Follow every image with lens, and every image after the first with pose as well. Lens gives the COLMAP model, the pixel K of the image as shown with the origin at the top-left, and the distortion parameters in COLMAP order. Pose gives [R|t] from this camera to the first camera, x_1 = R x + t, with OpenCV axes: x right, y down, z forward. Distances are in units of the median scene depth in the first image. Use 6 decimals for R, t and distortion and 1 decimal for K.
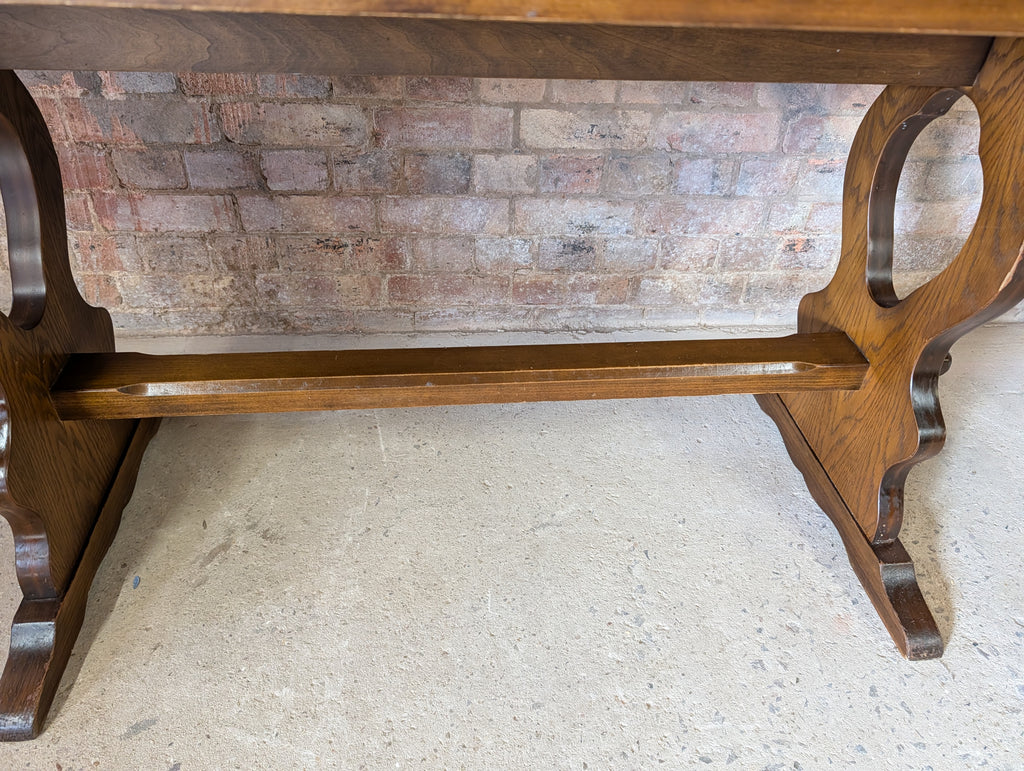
lens RADIAL K [[744.7, 0, 521.8], [0, 744.7, 374.8], [0, 0, 1]] dist [-0.001189, -0.009120]
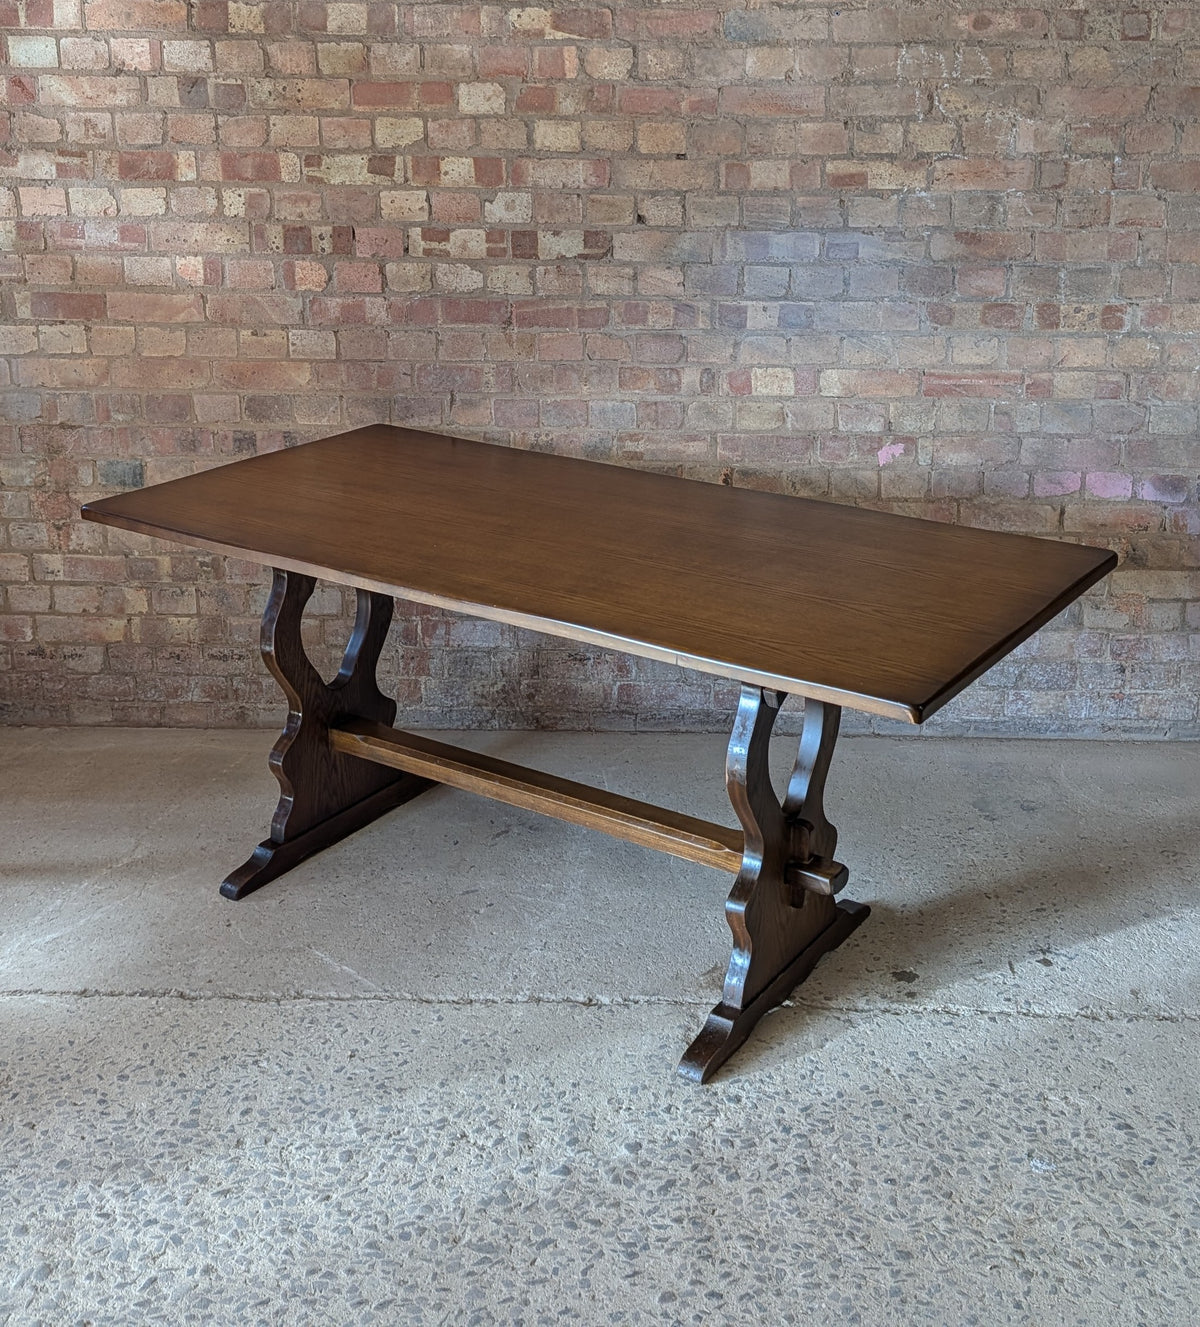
lens RADIAL K [[1546.8, 0, 670.8], [0, 1546.8, 478.2], [0, 0, 1]] dist [0.022278, 0.000000]
pose [[0.990323, -0.012622, -0.138205, 0.315377], [-0.041925, 0.922118, -0.384631, 0.621658], [0.132296, 0.386703, 0.912666, -1.742046]]
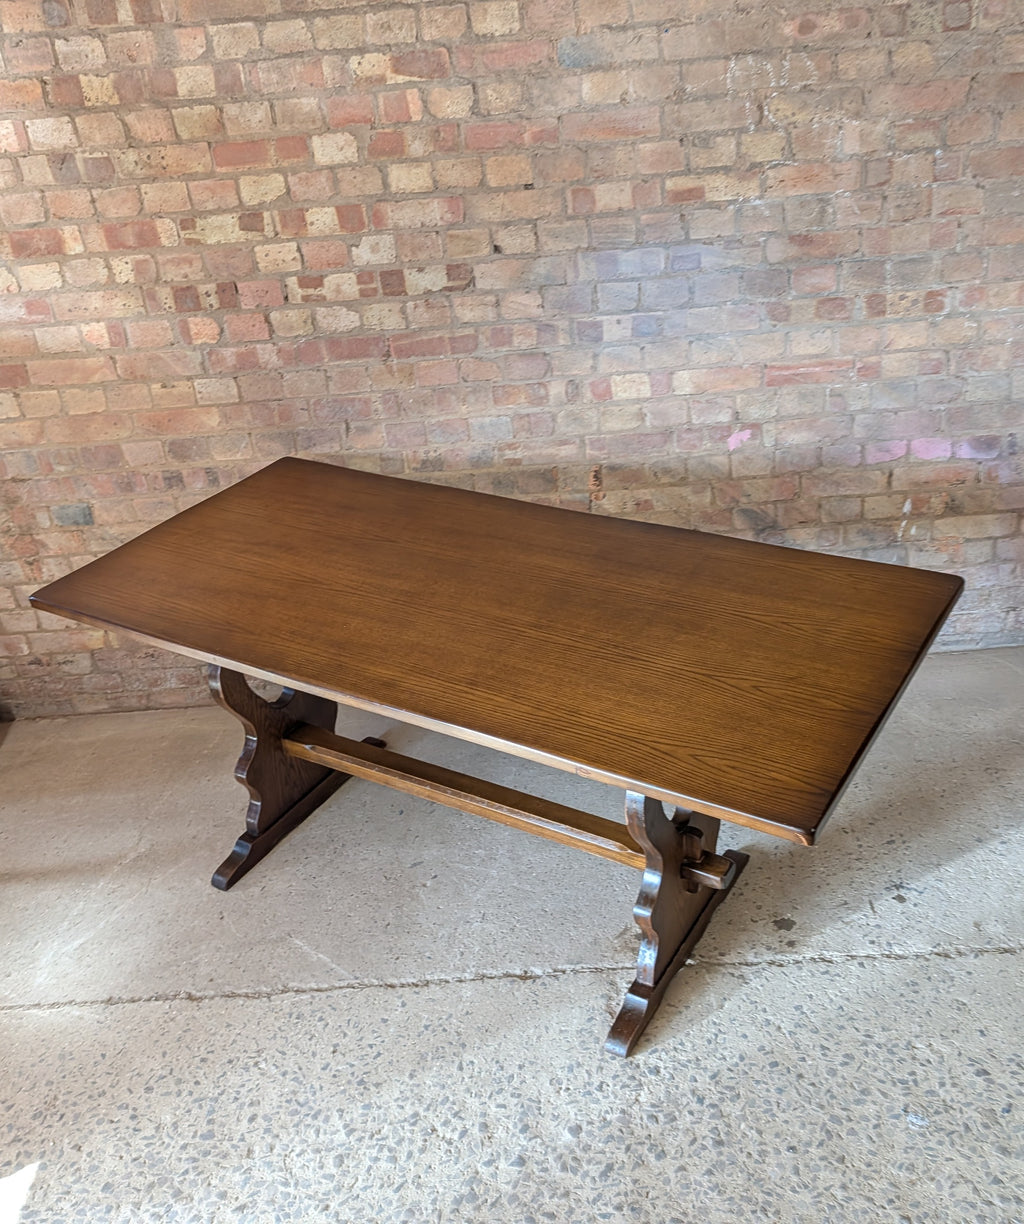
lens RADIAL K [[1138.1, 0, 538.6], [0, 1138.1, 615.8], [0, 0, 1]] dist [0.013280, 0.000000]
pose [[0.985220, -0.067617, -0.157382, 0.261908], [0.046022, 0.989498, -0.137024, 0.146029], [0.164995, 0.127756, 0.977985, -1.455831]]
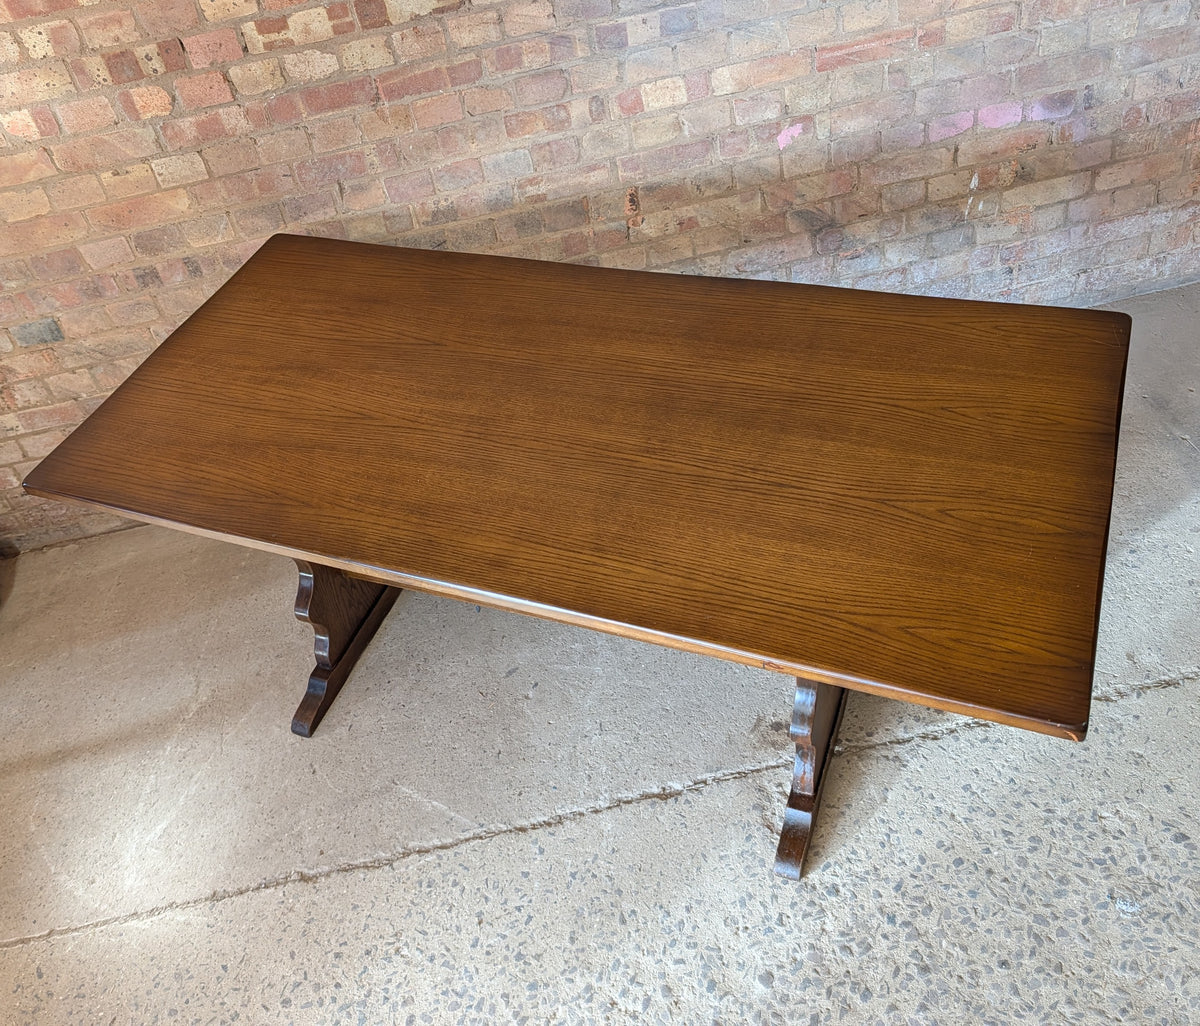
lens RADIAL K [[1094.8, 0, 574.8], [0, 1094.8, 417.2], [0, 0, 1]] dist [0.005882, 0.000000]
pose [[0.974626, -0.195163, -0.109615, 0.065946], [0.200405, 0.978940, 0.038924, -0.172894], [0.099710, -0.059904, 0.993212, -1.175002]]
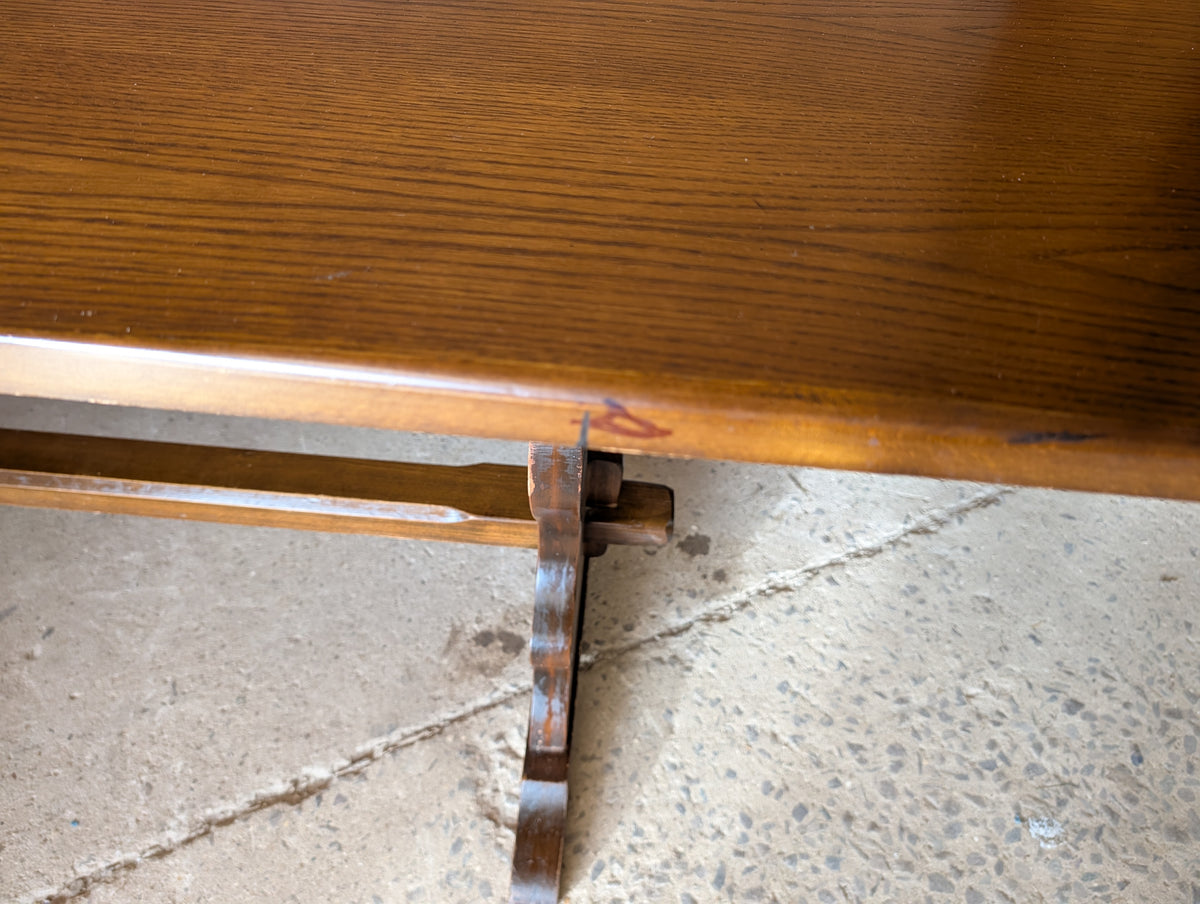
lens RADIAL K [[872.7, 0, 599.6], [0, 872.7, 436.3], [0, 0, 1]] dist [-0.001189, -0.009120]
pose [[0.932974, -0.258551, 0.250420, 0.035224], [0.216295, 0.958812, 0.184106, 0.111968], [-0.287707, -0.117602, 0.950471, -0.281771]]
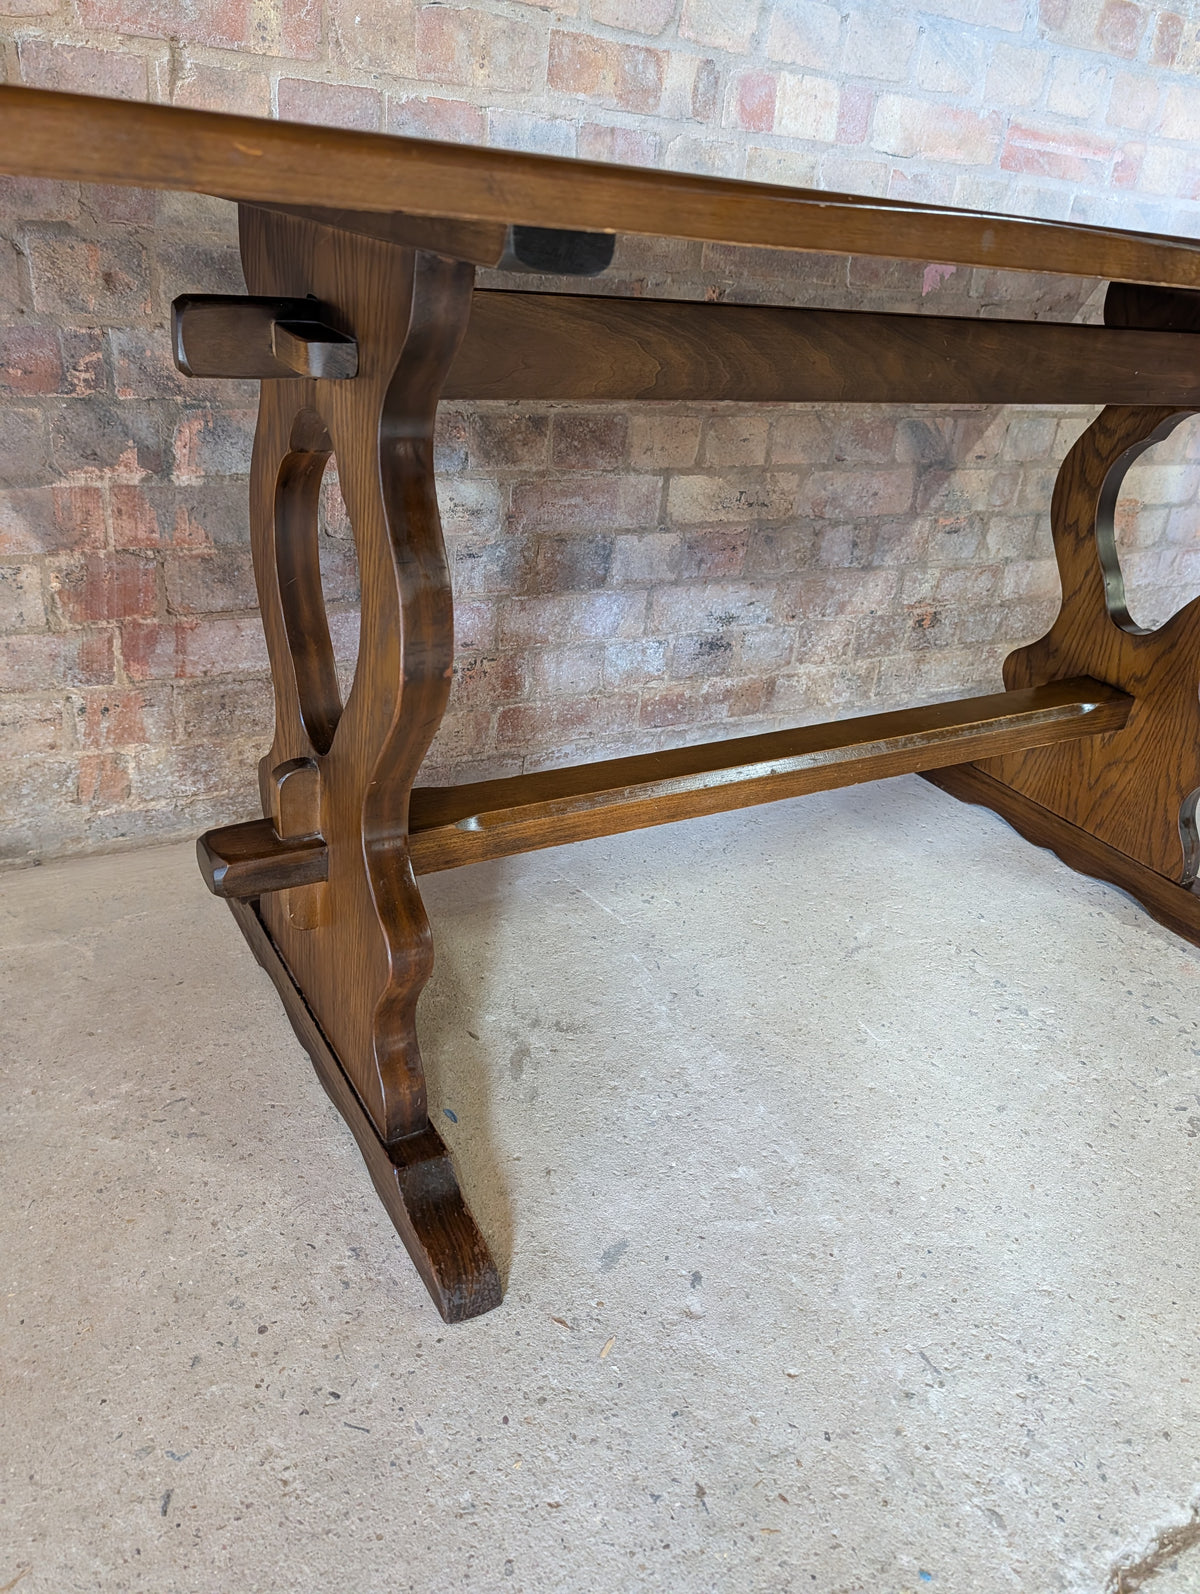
lens RADIAL K [[1159.2, 0, 591.3], [0, 1159.2, 782.7], [0, 0, 1]] dist [-0.001189, -0.009120]
pose [[0.917769, -0.146331, 0.369171, -0.570684], [0.199528, 0.973689, -0.110081, 0.089912], [-0.343349, 0.174689, 0.922819, -0.084384]]
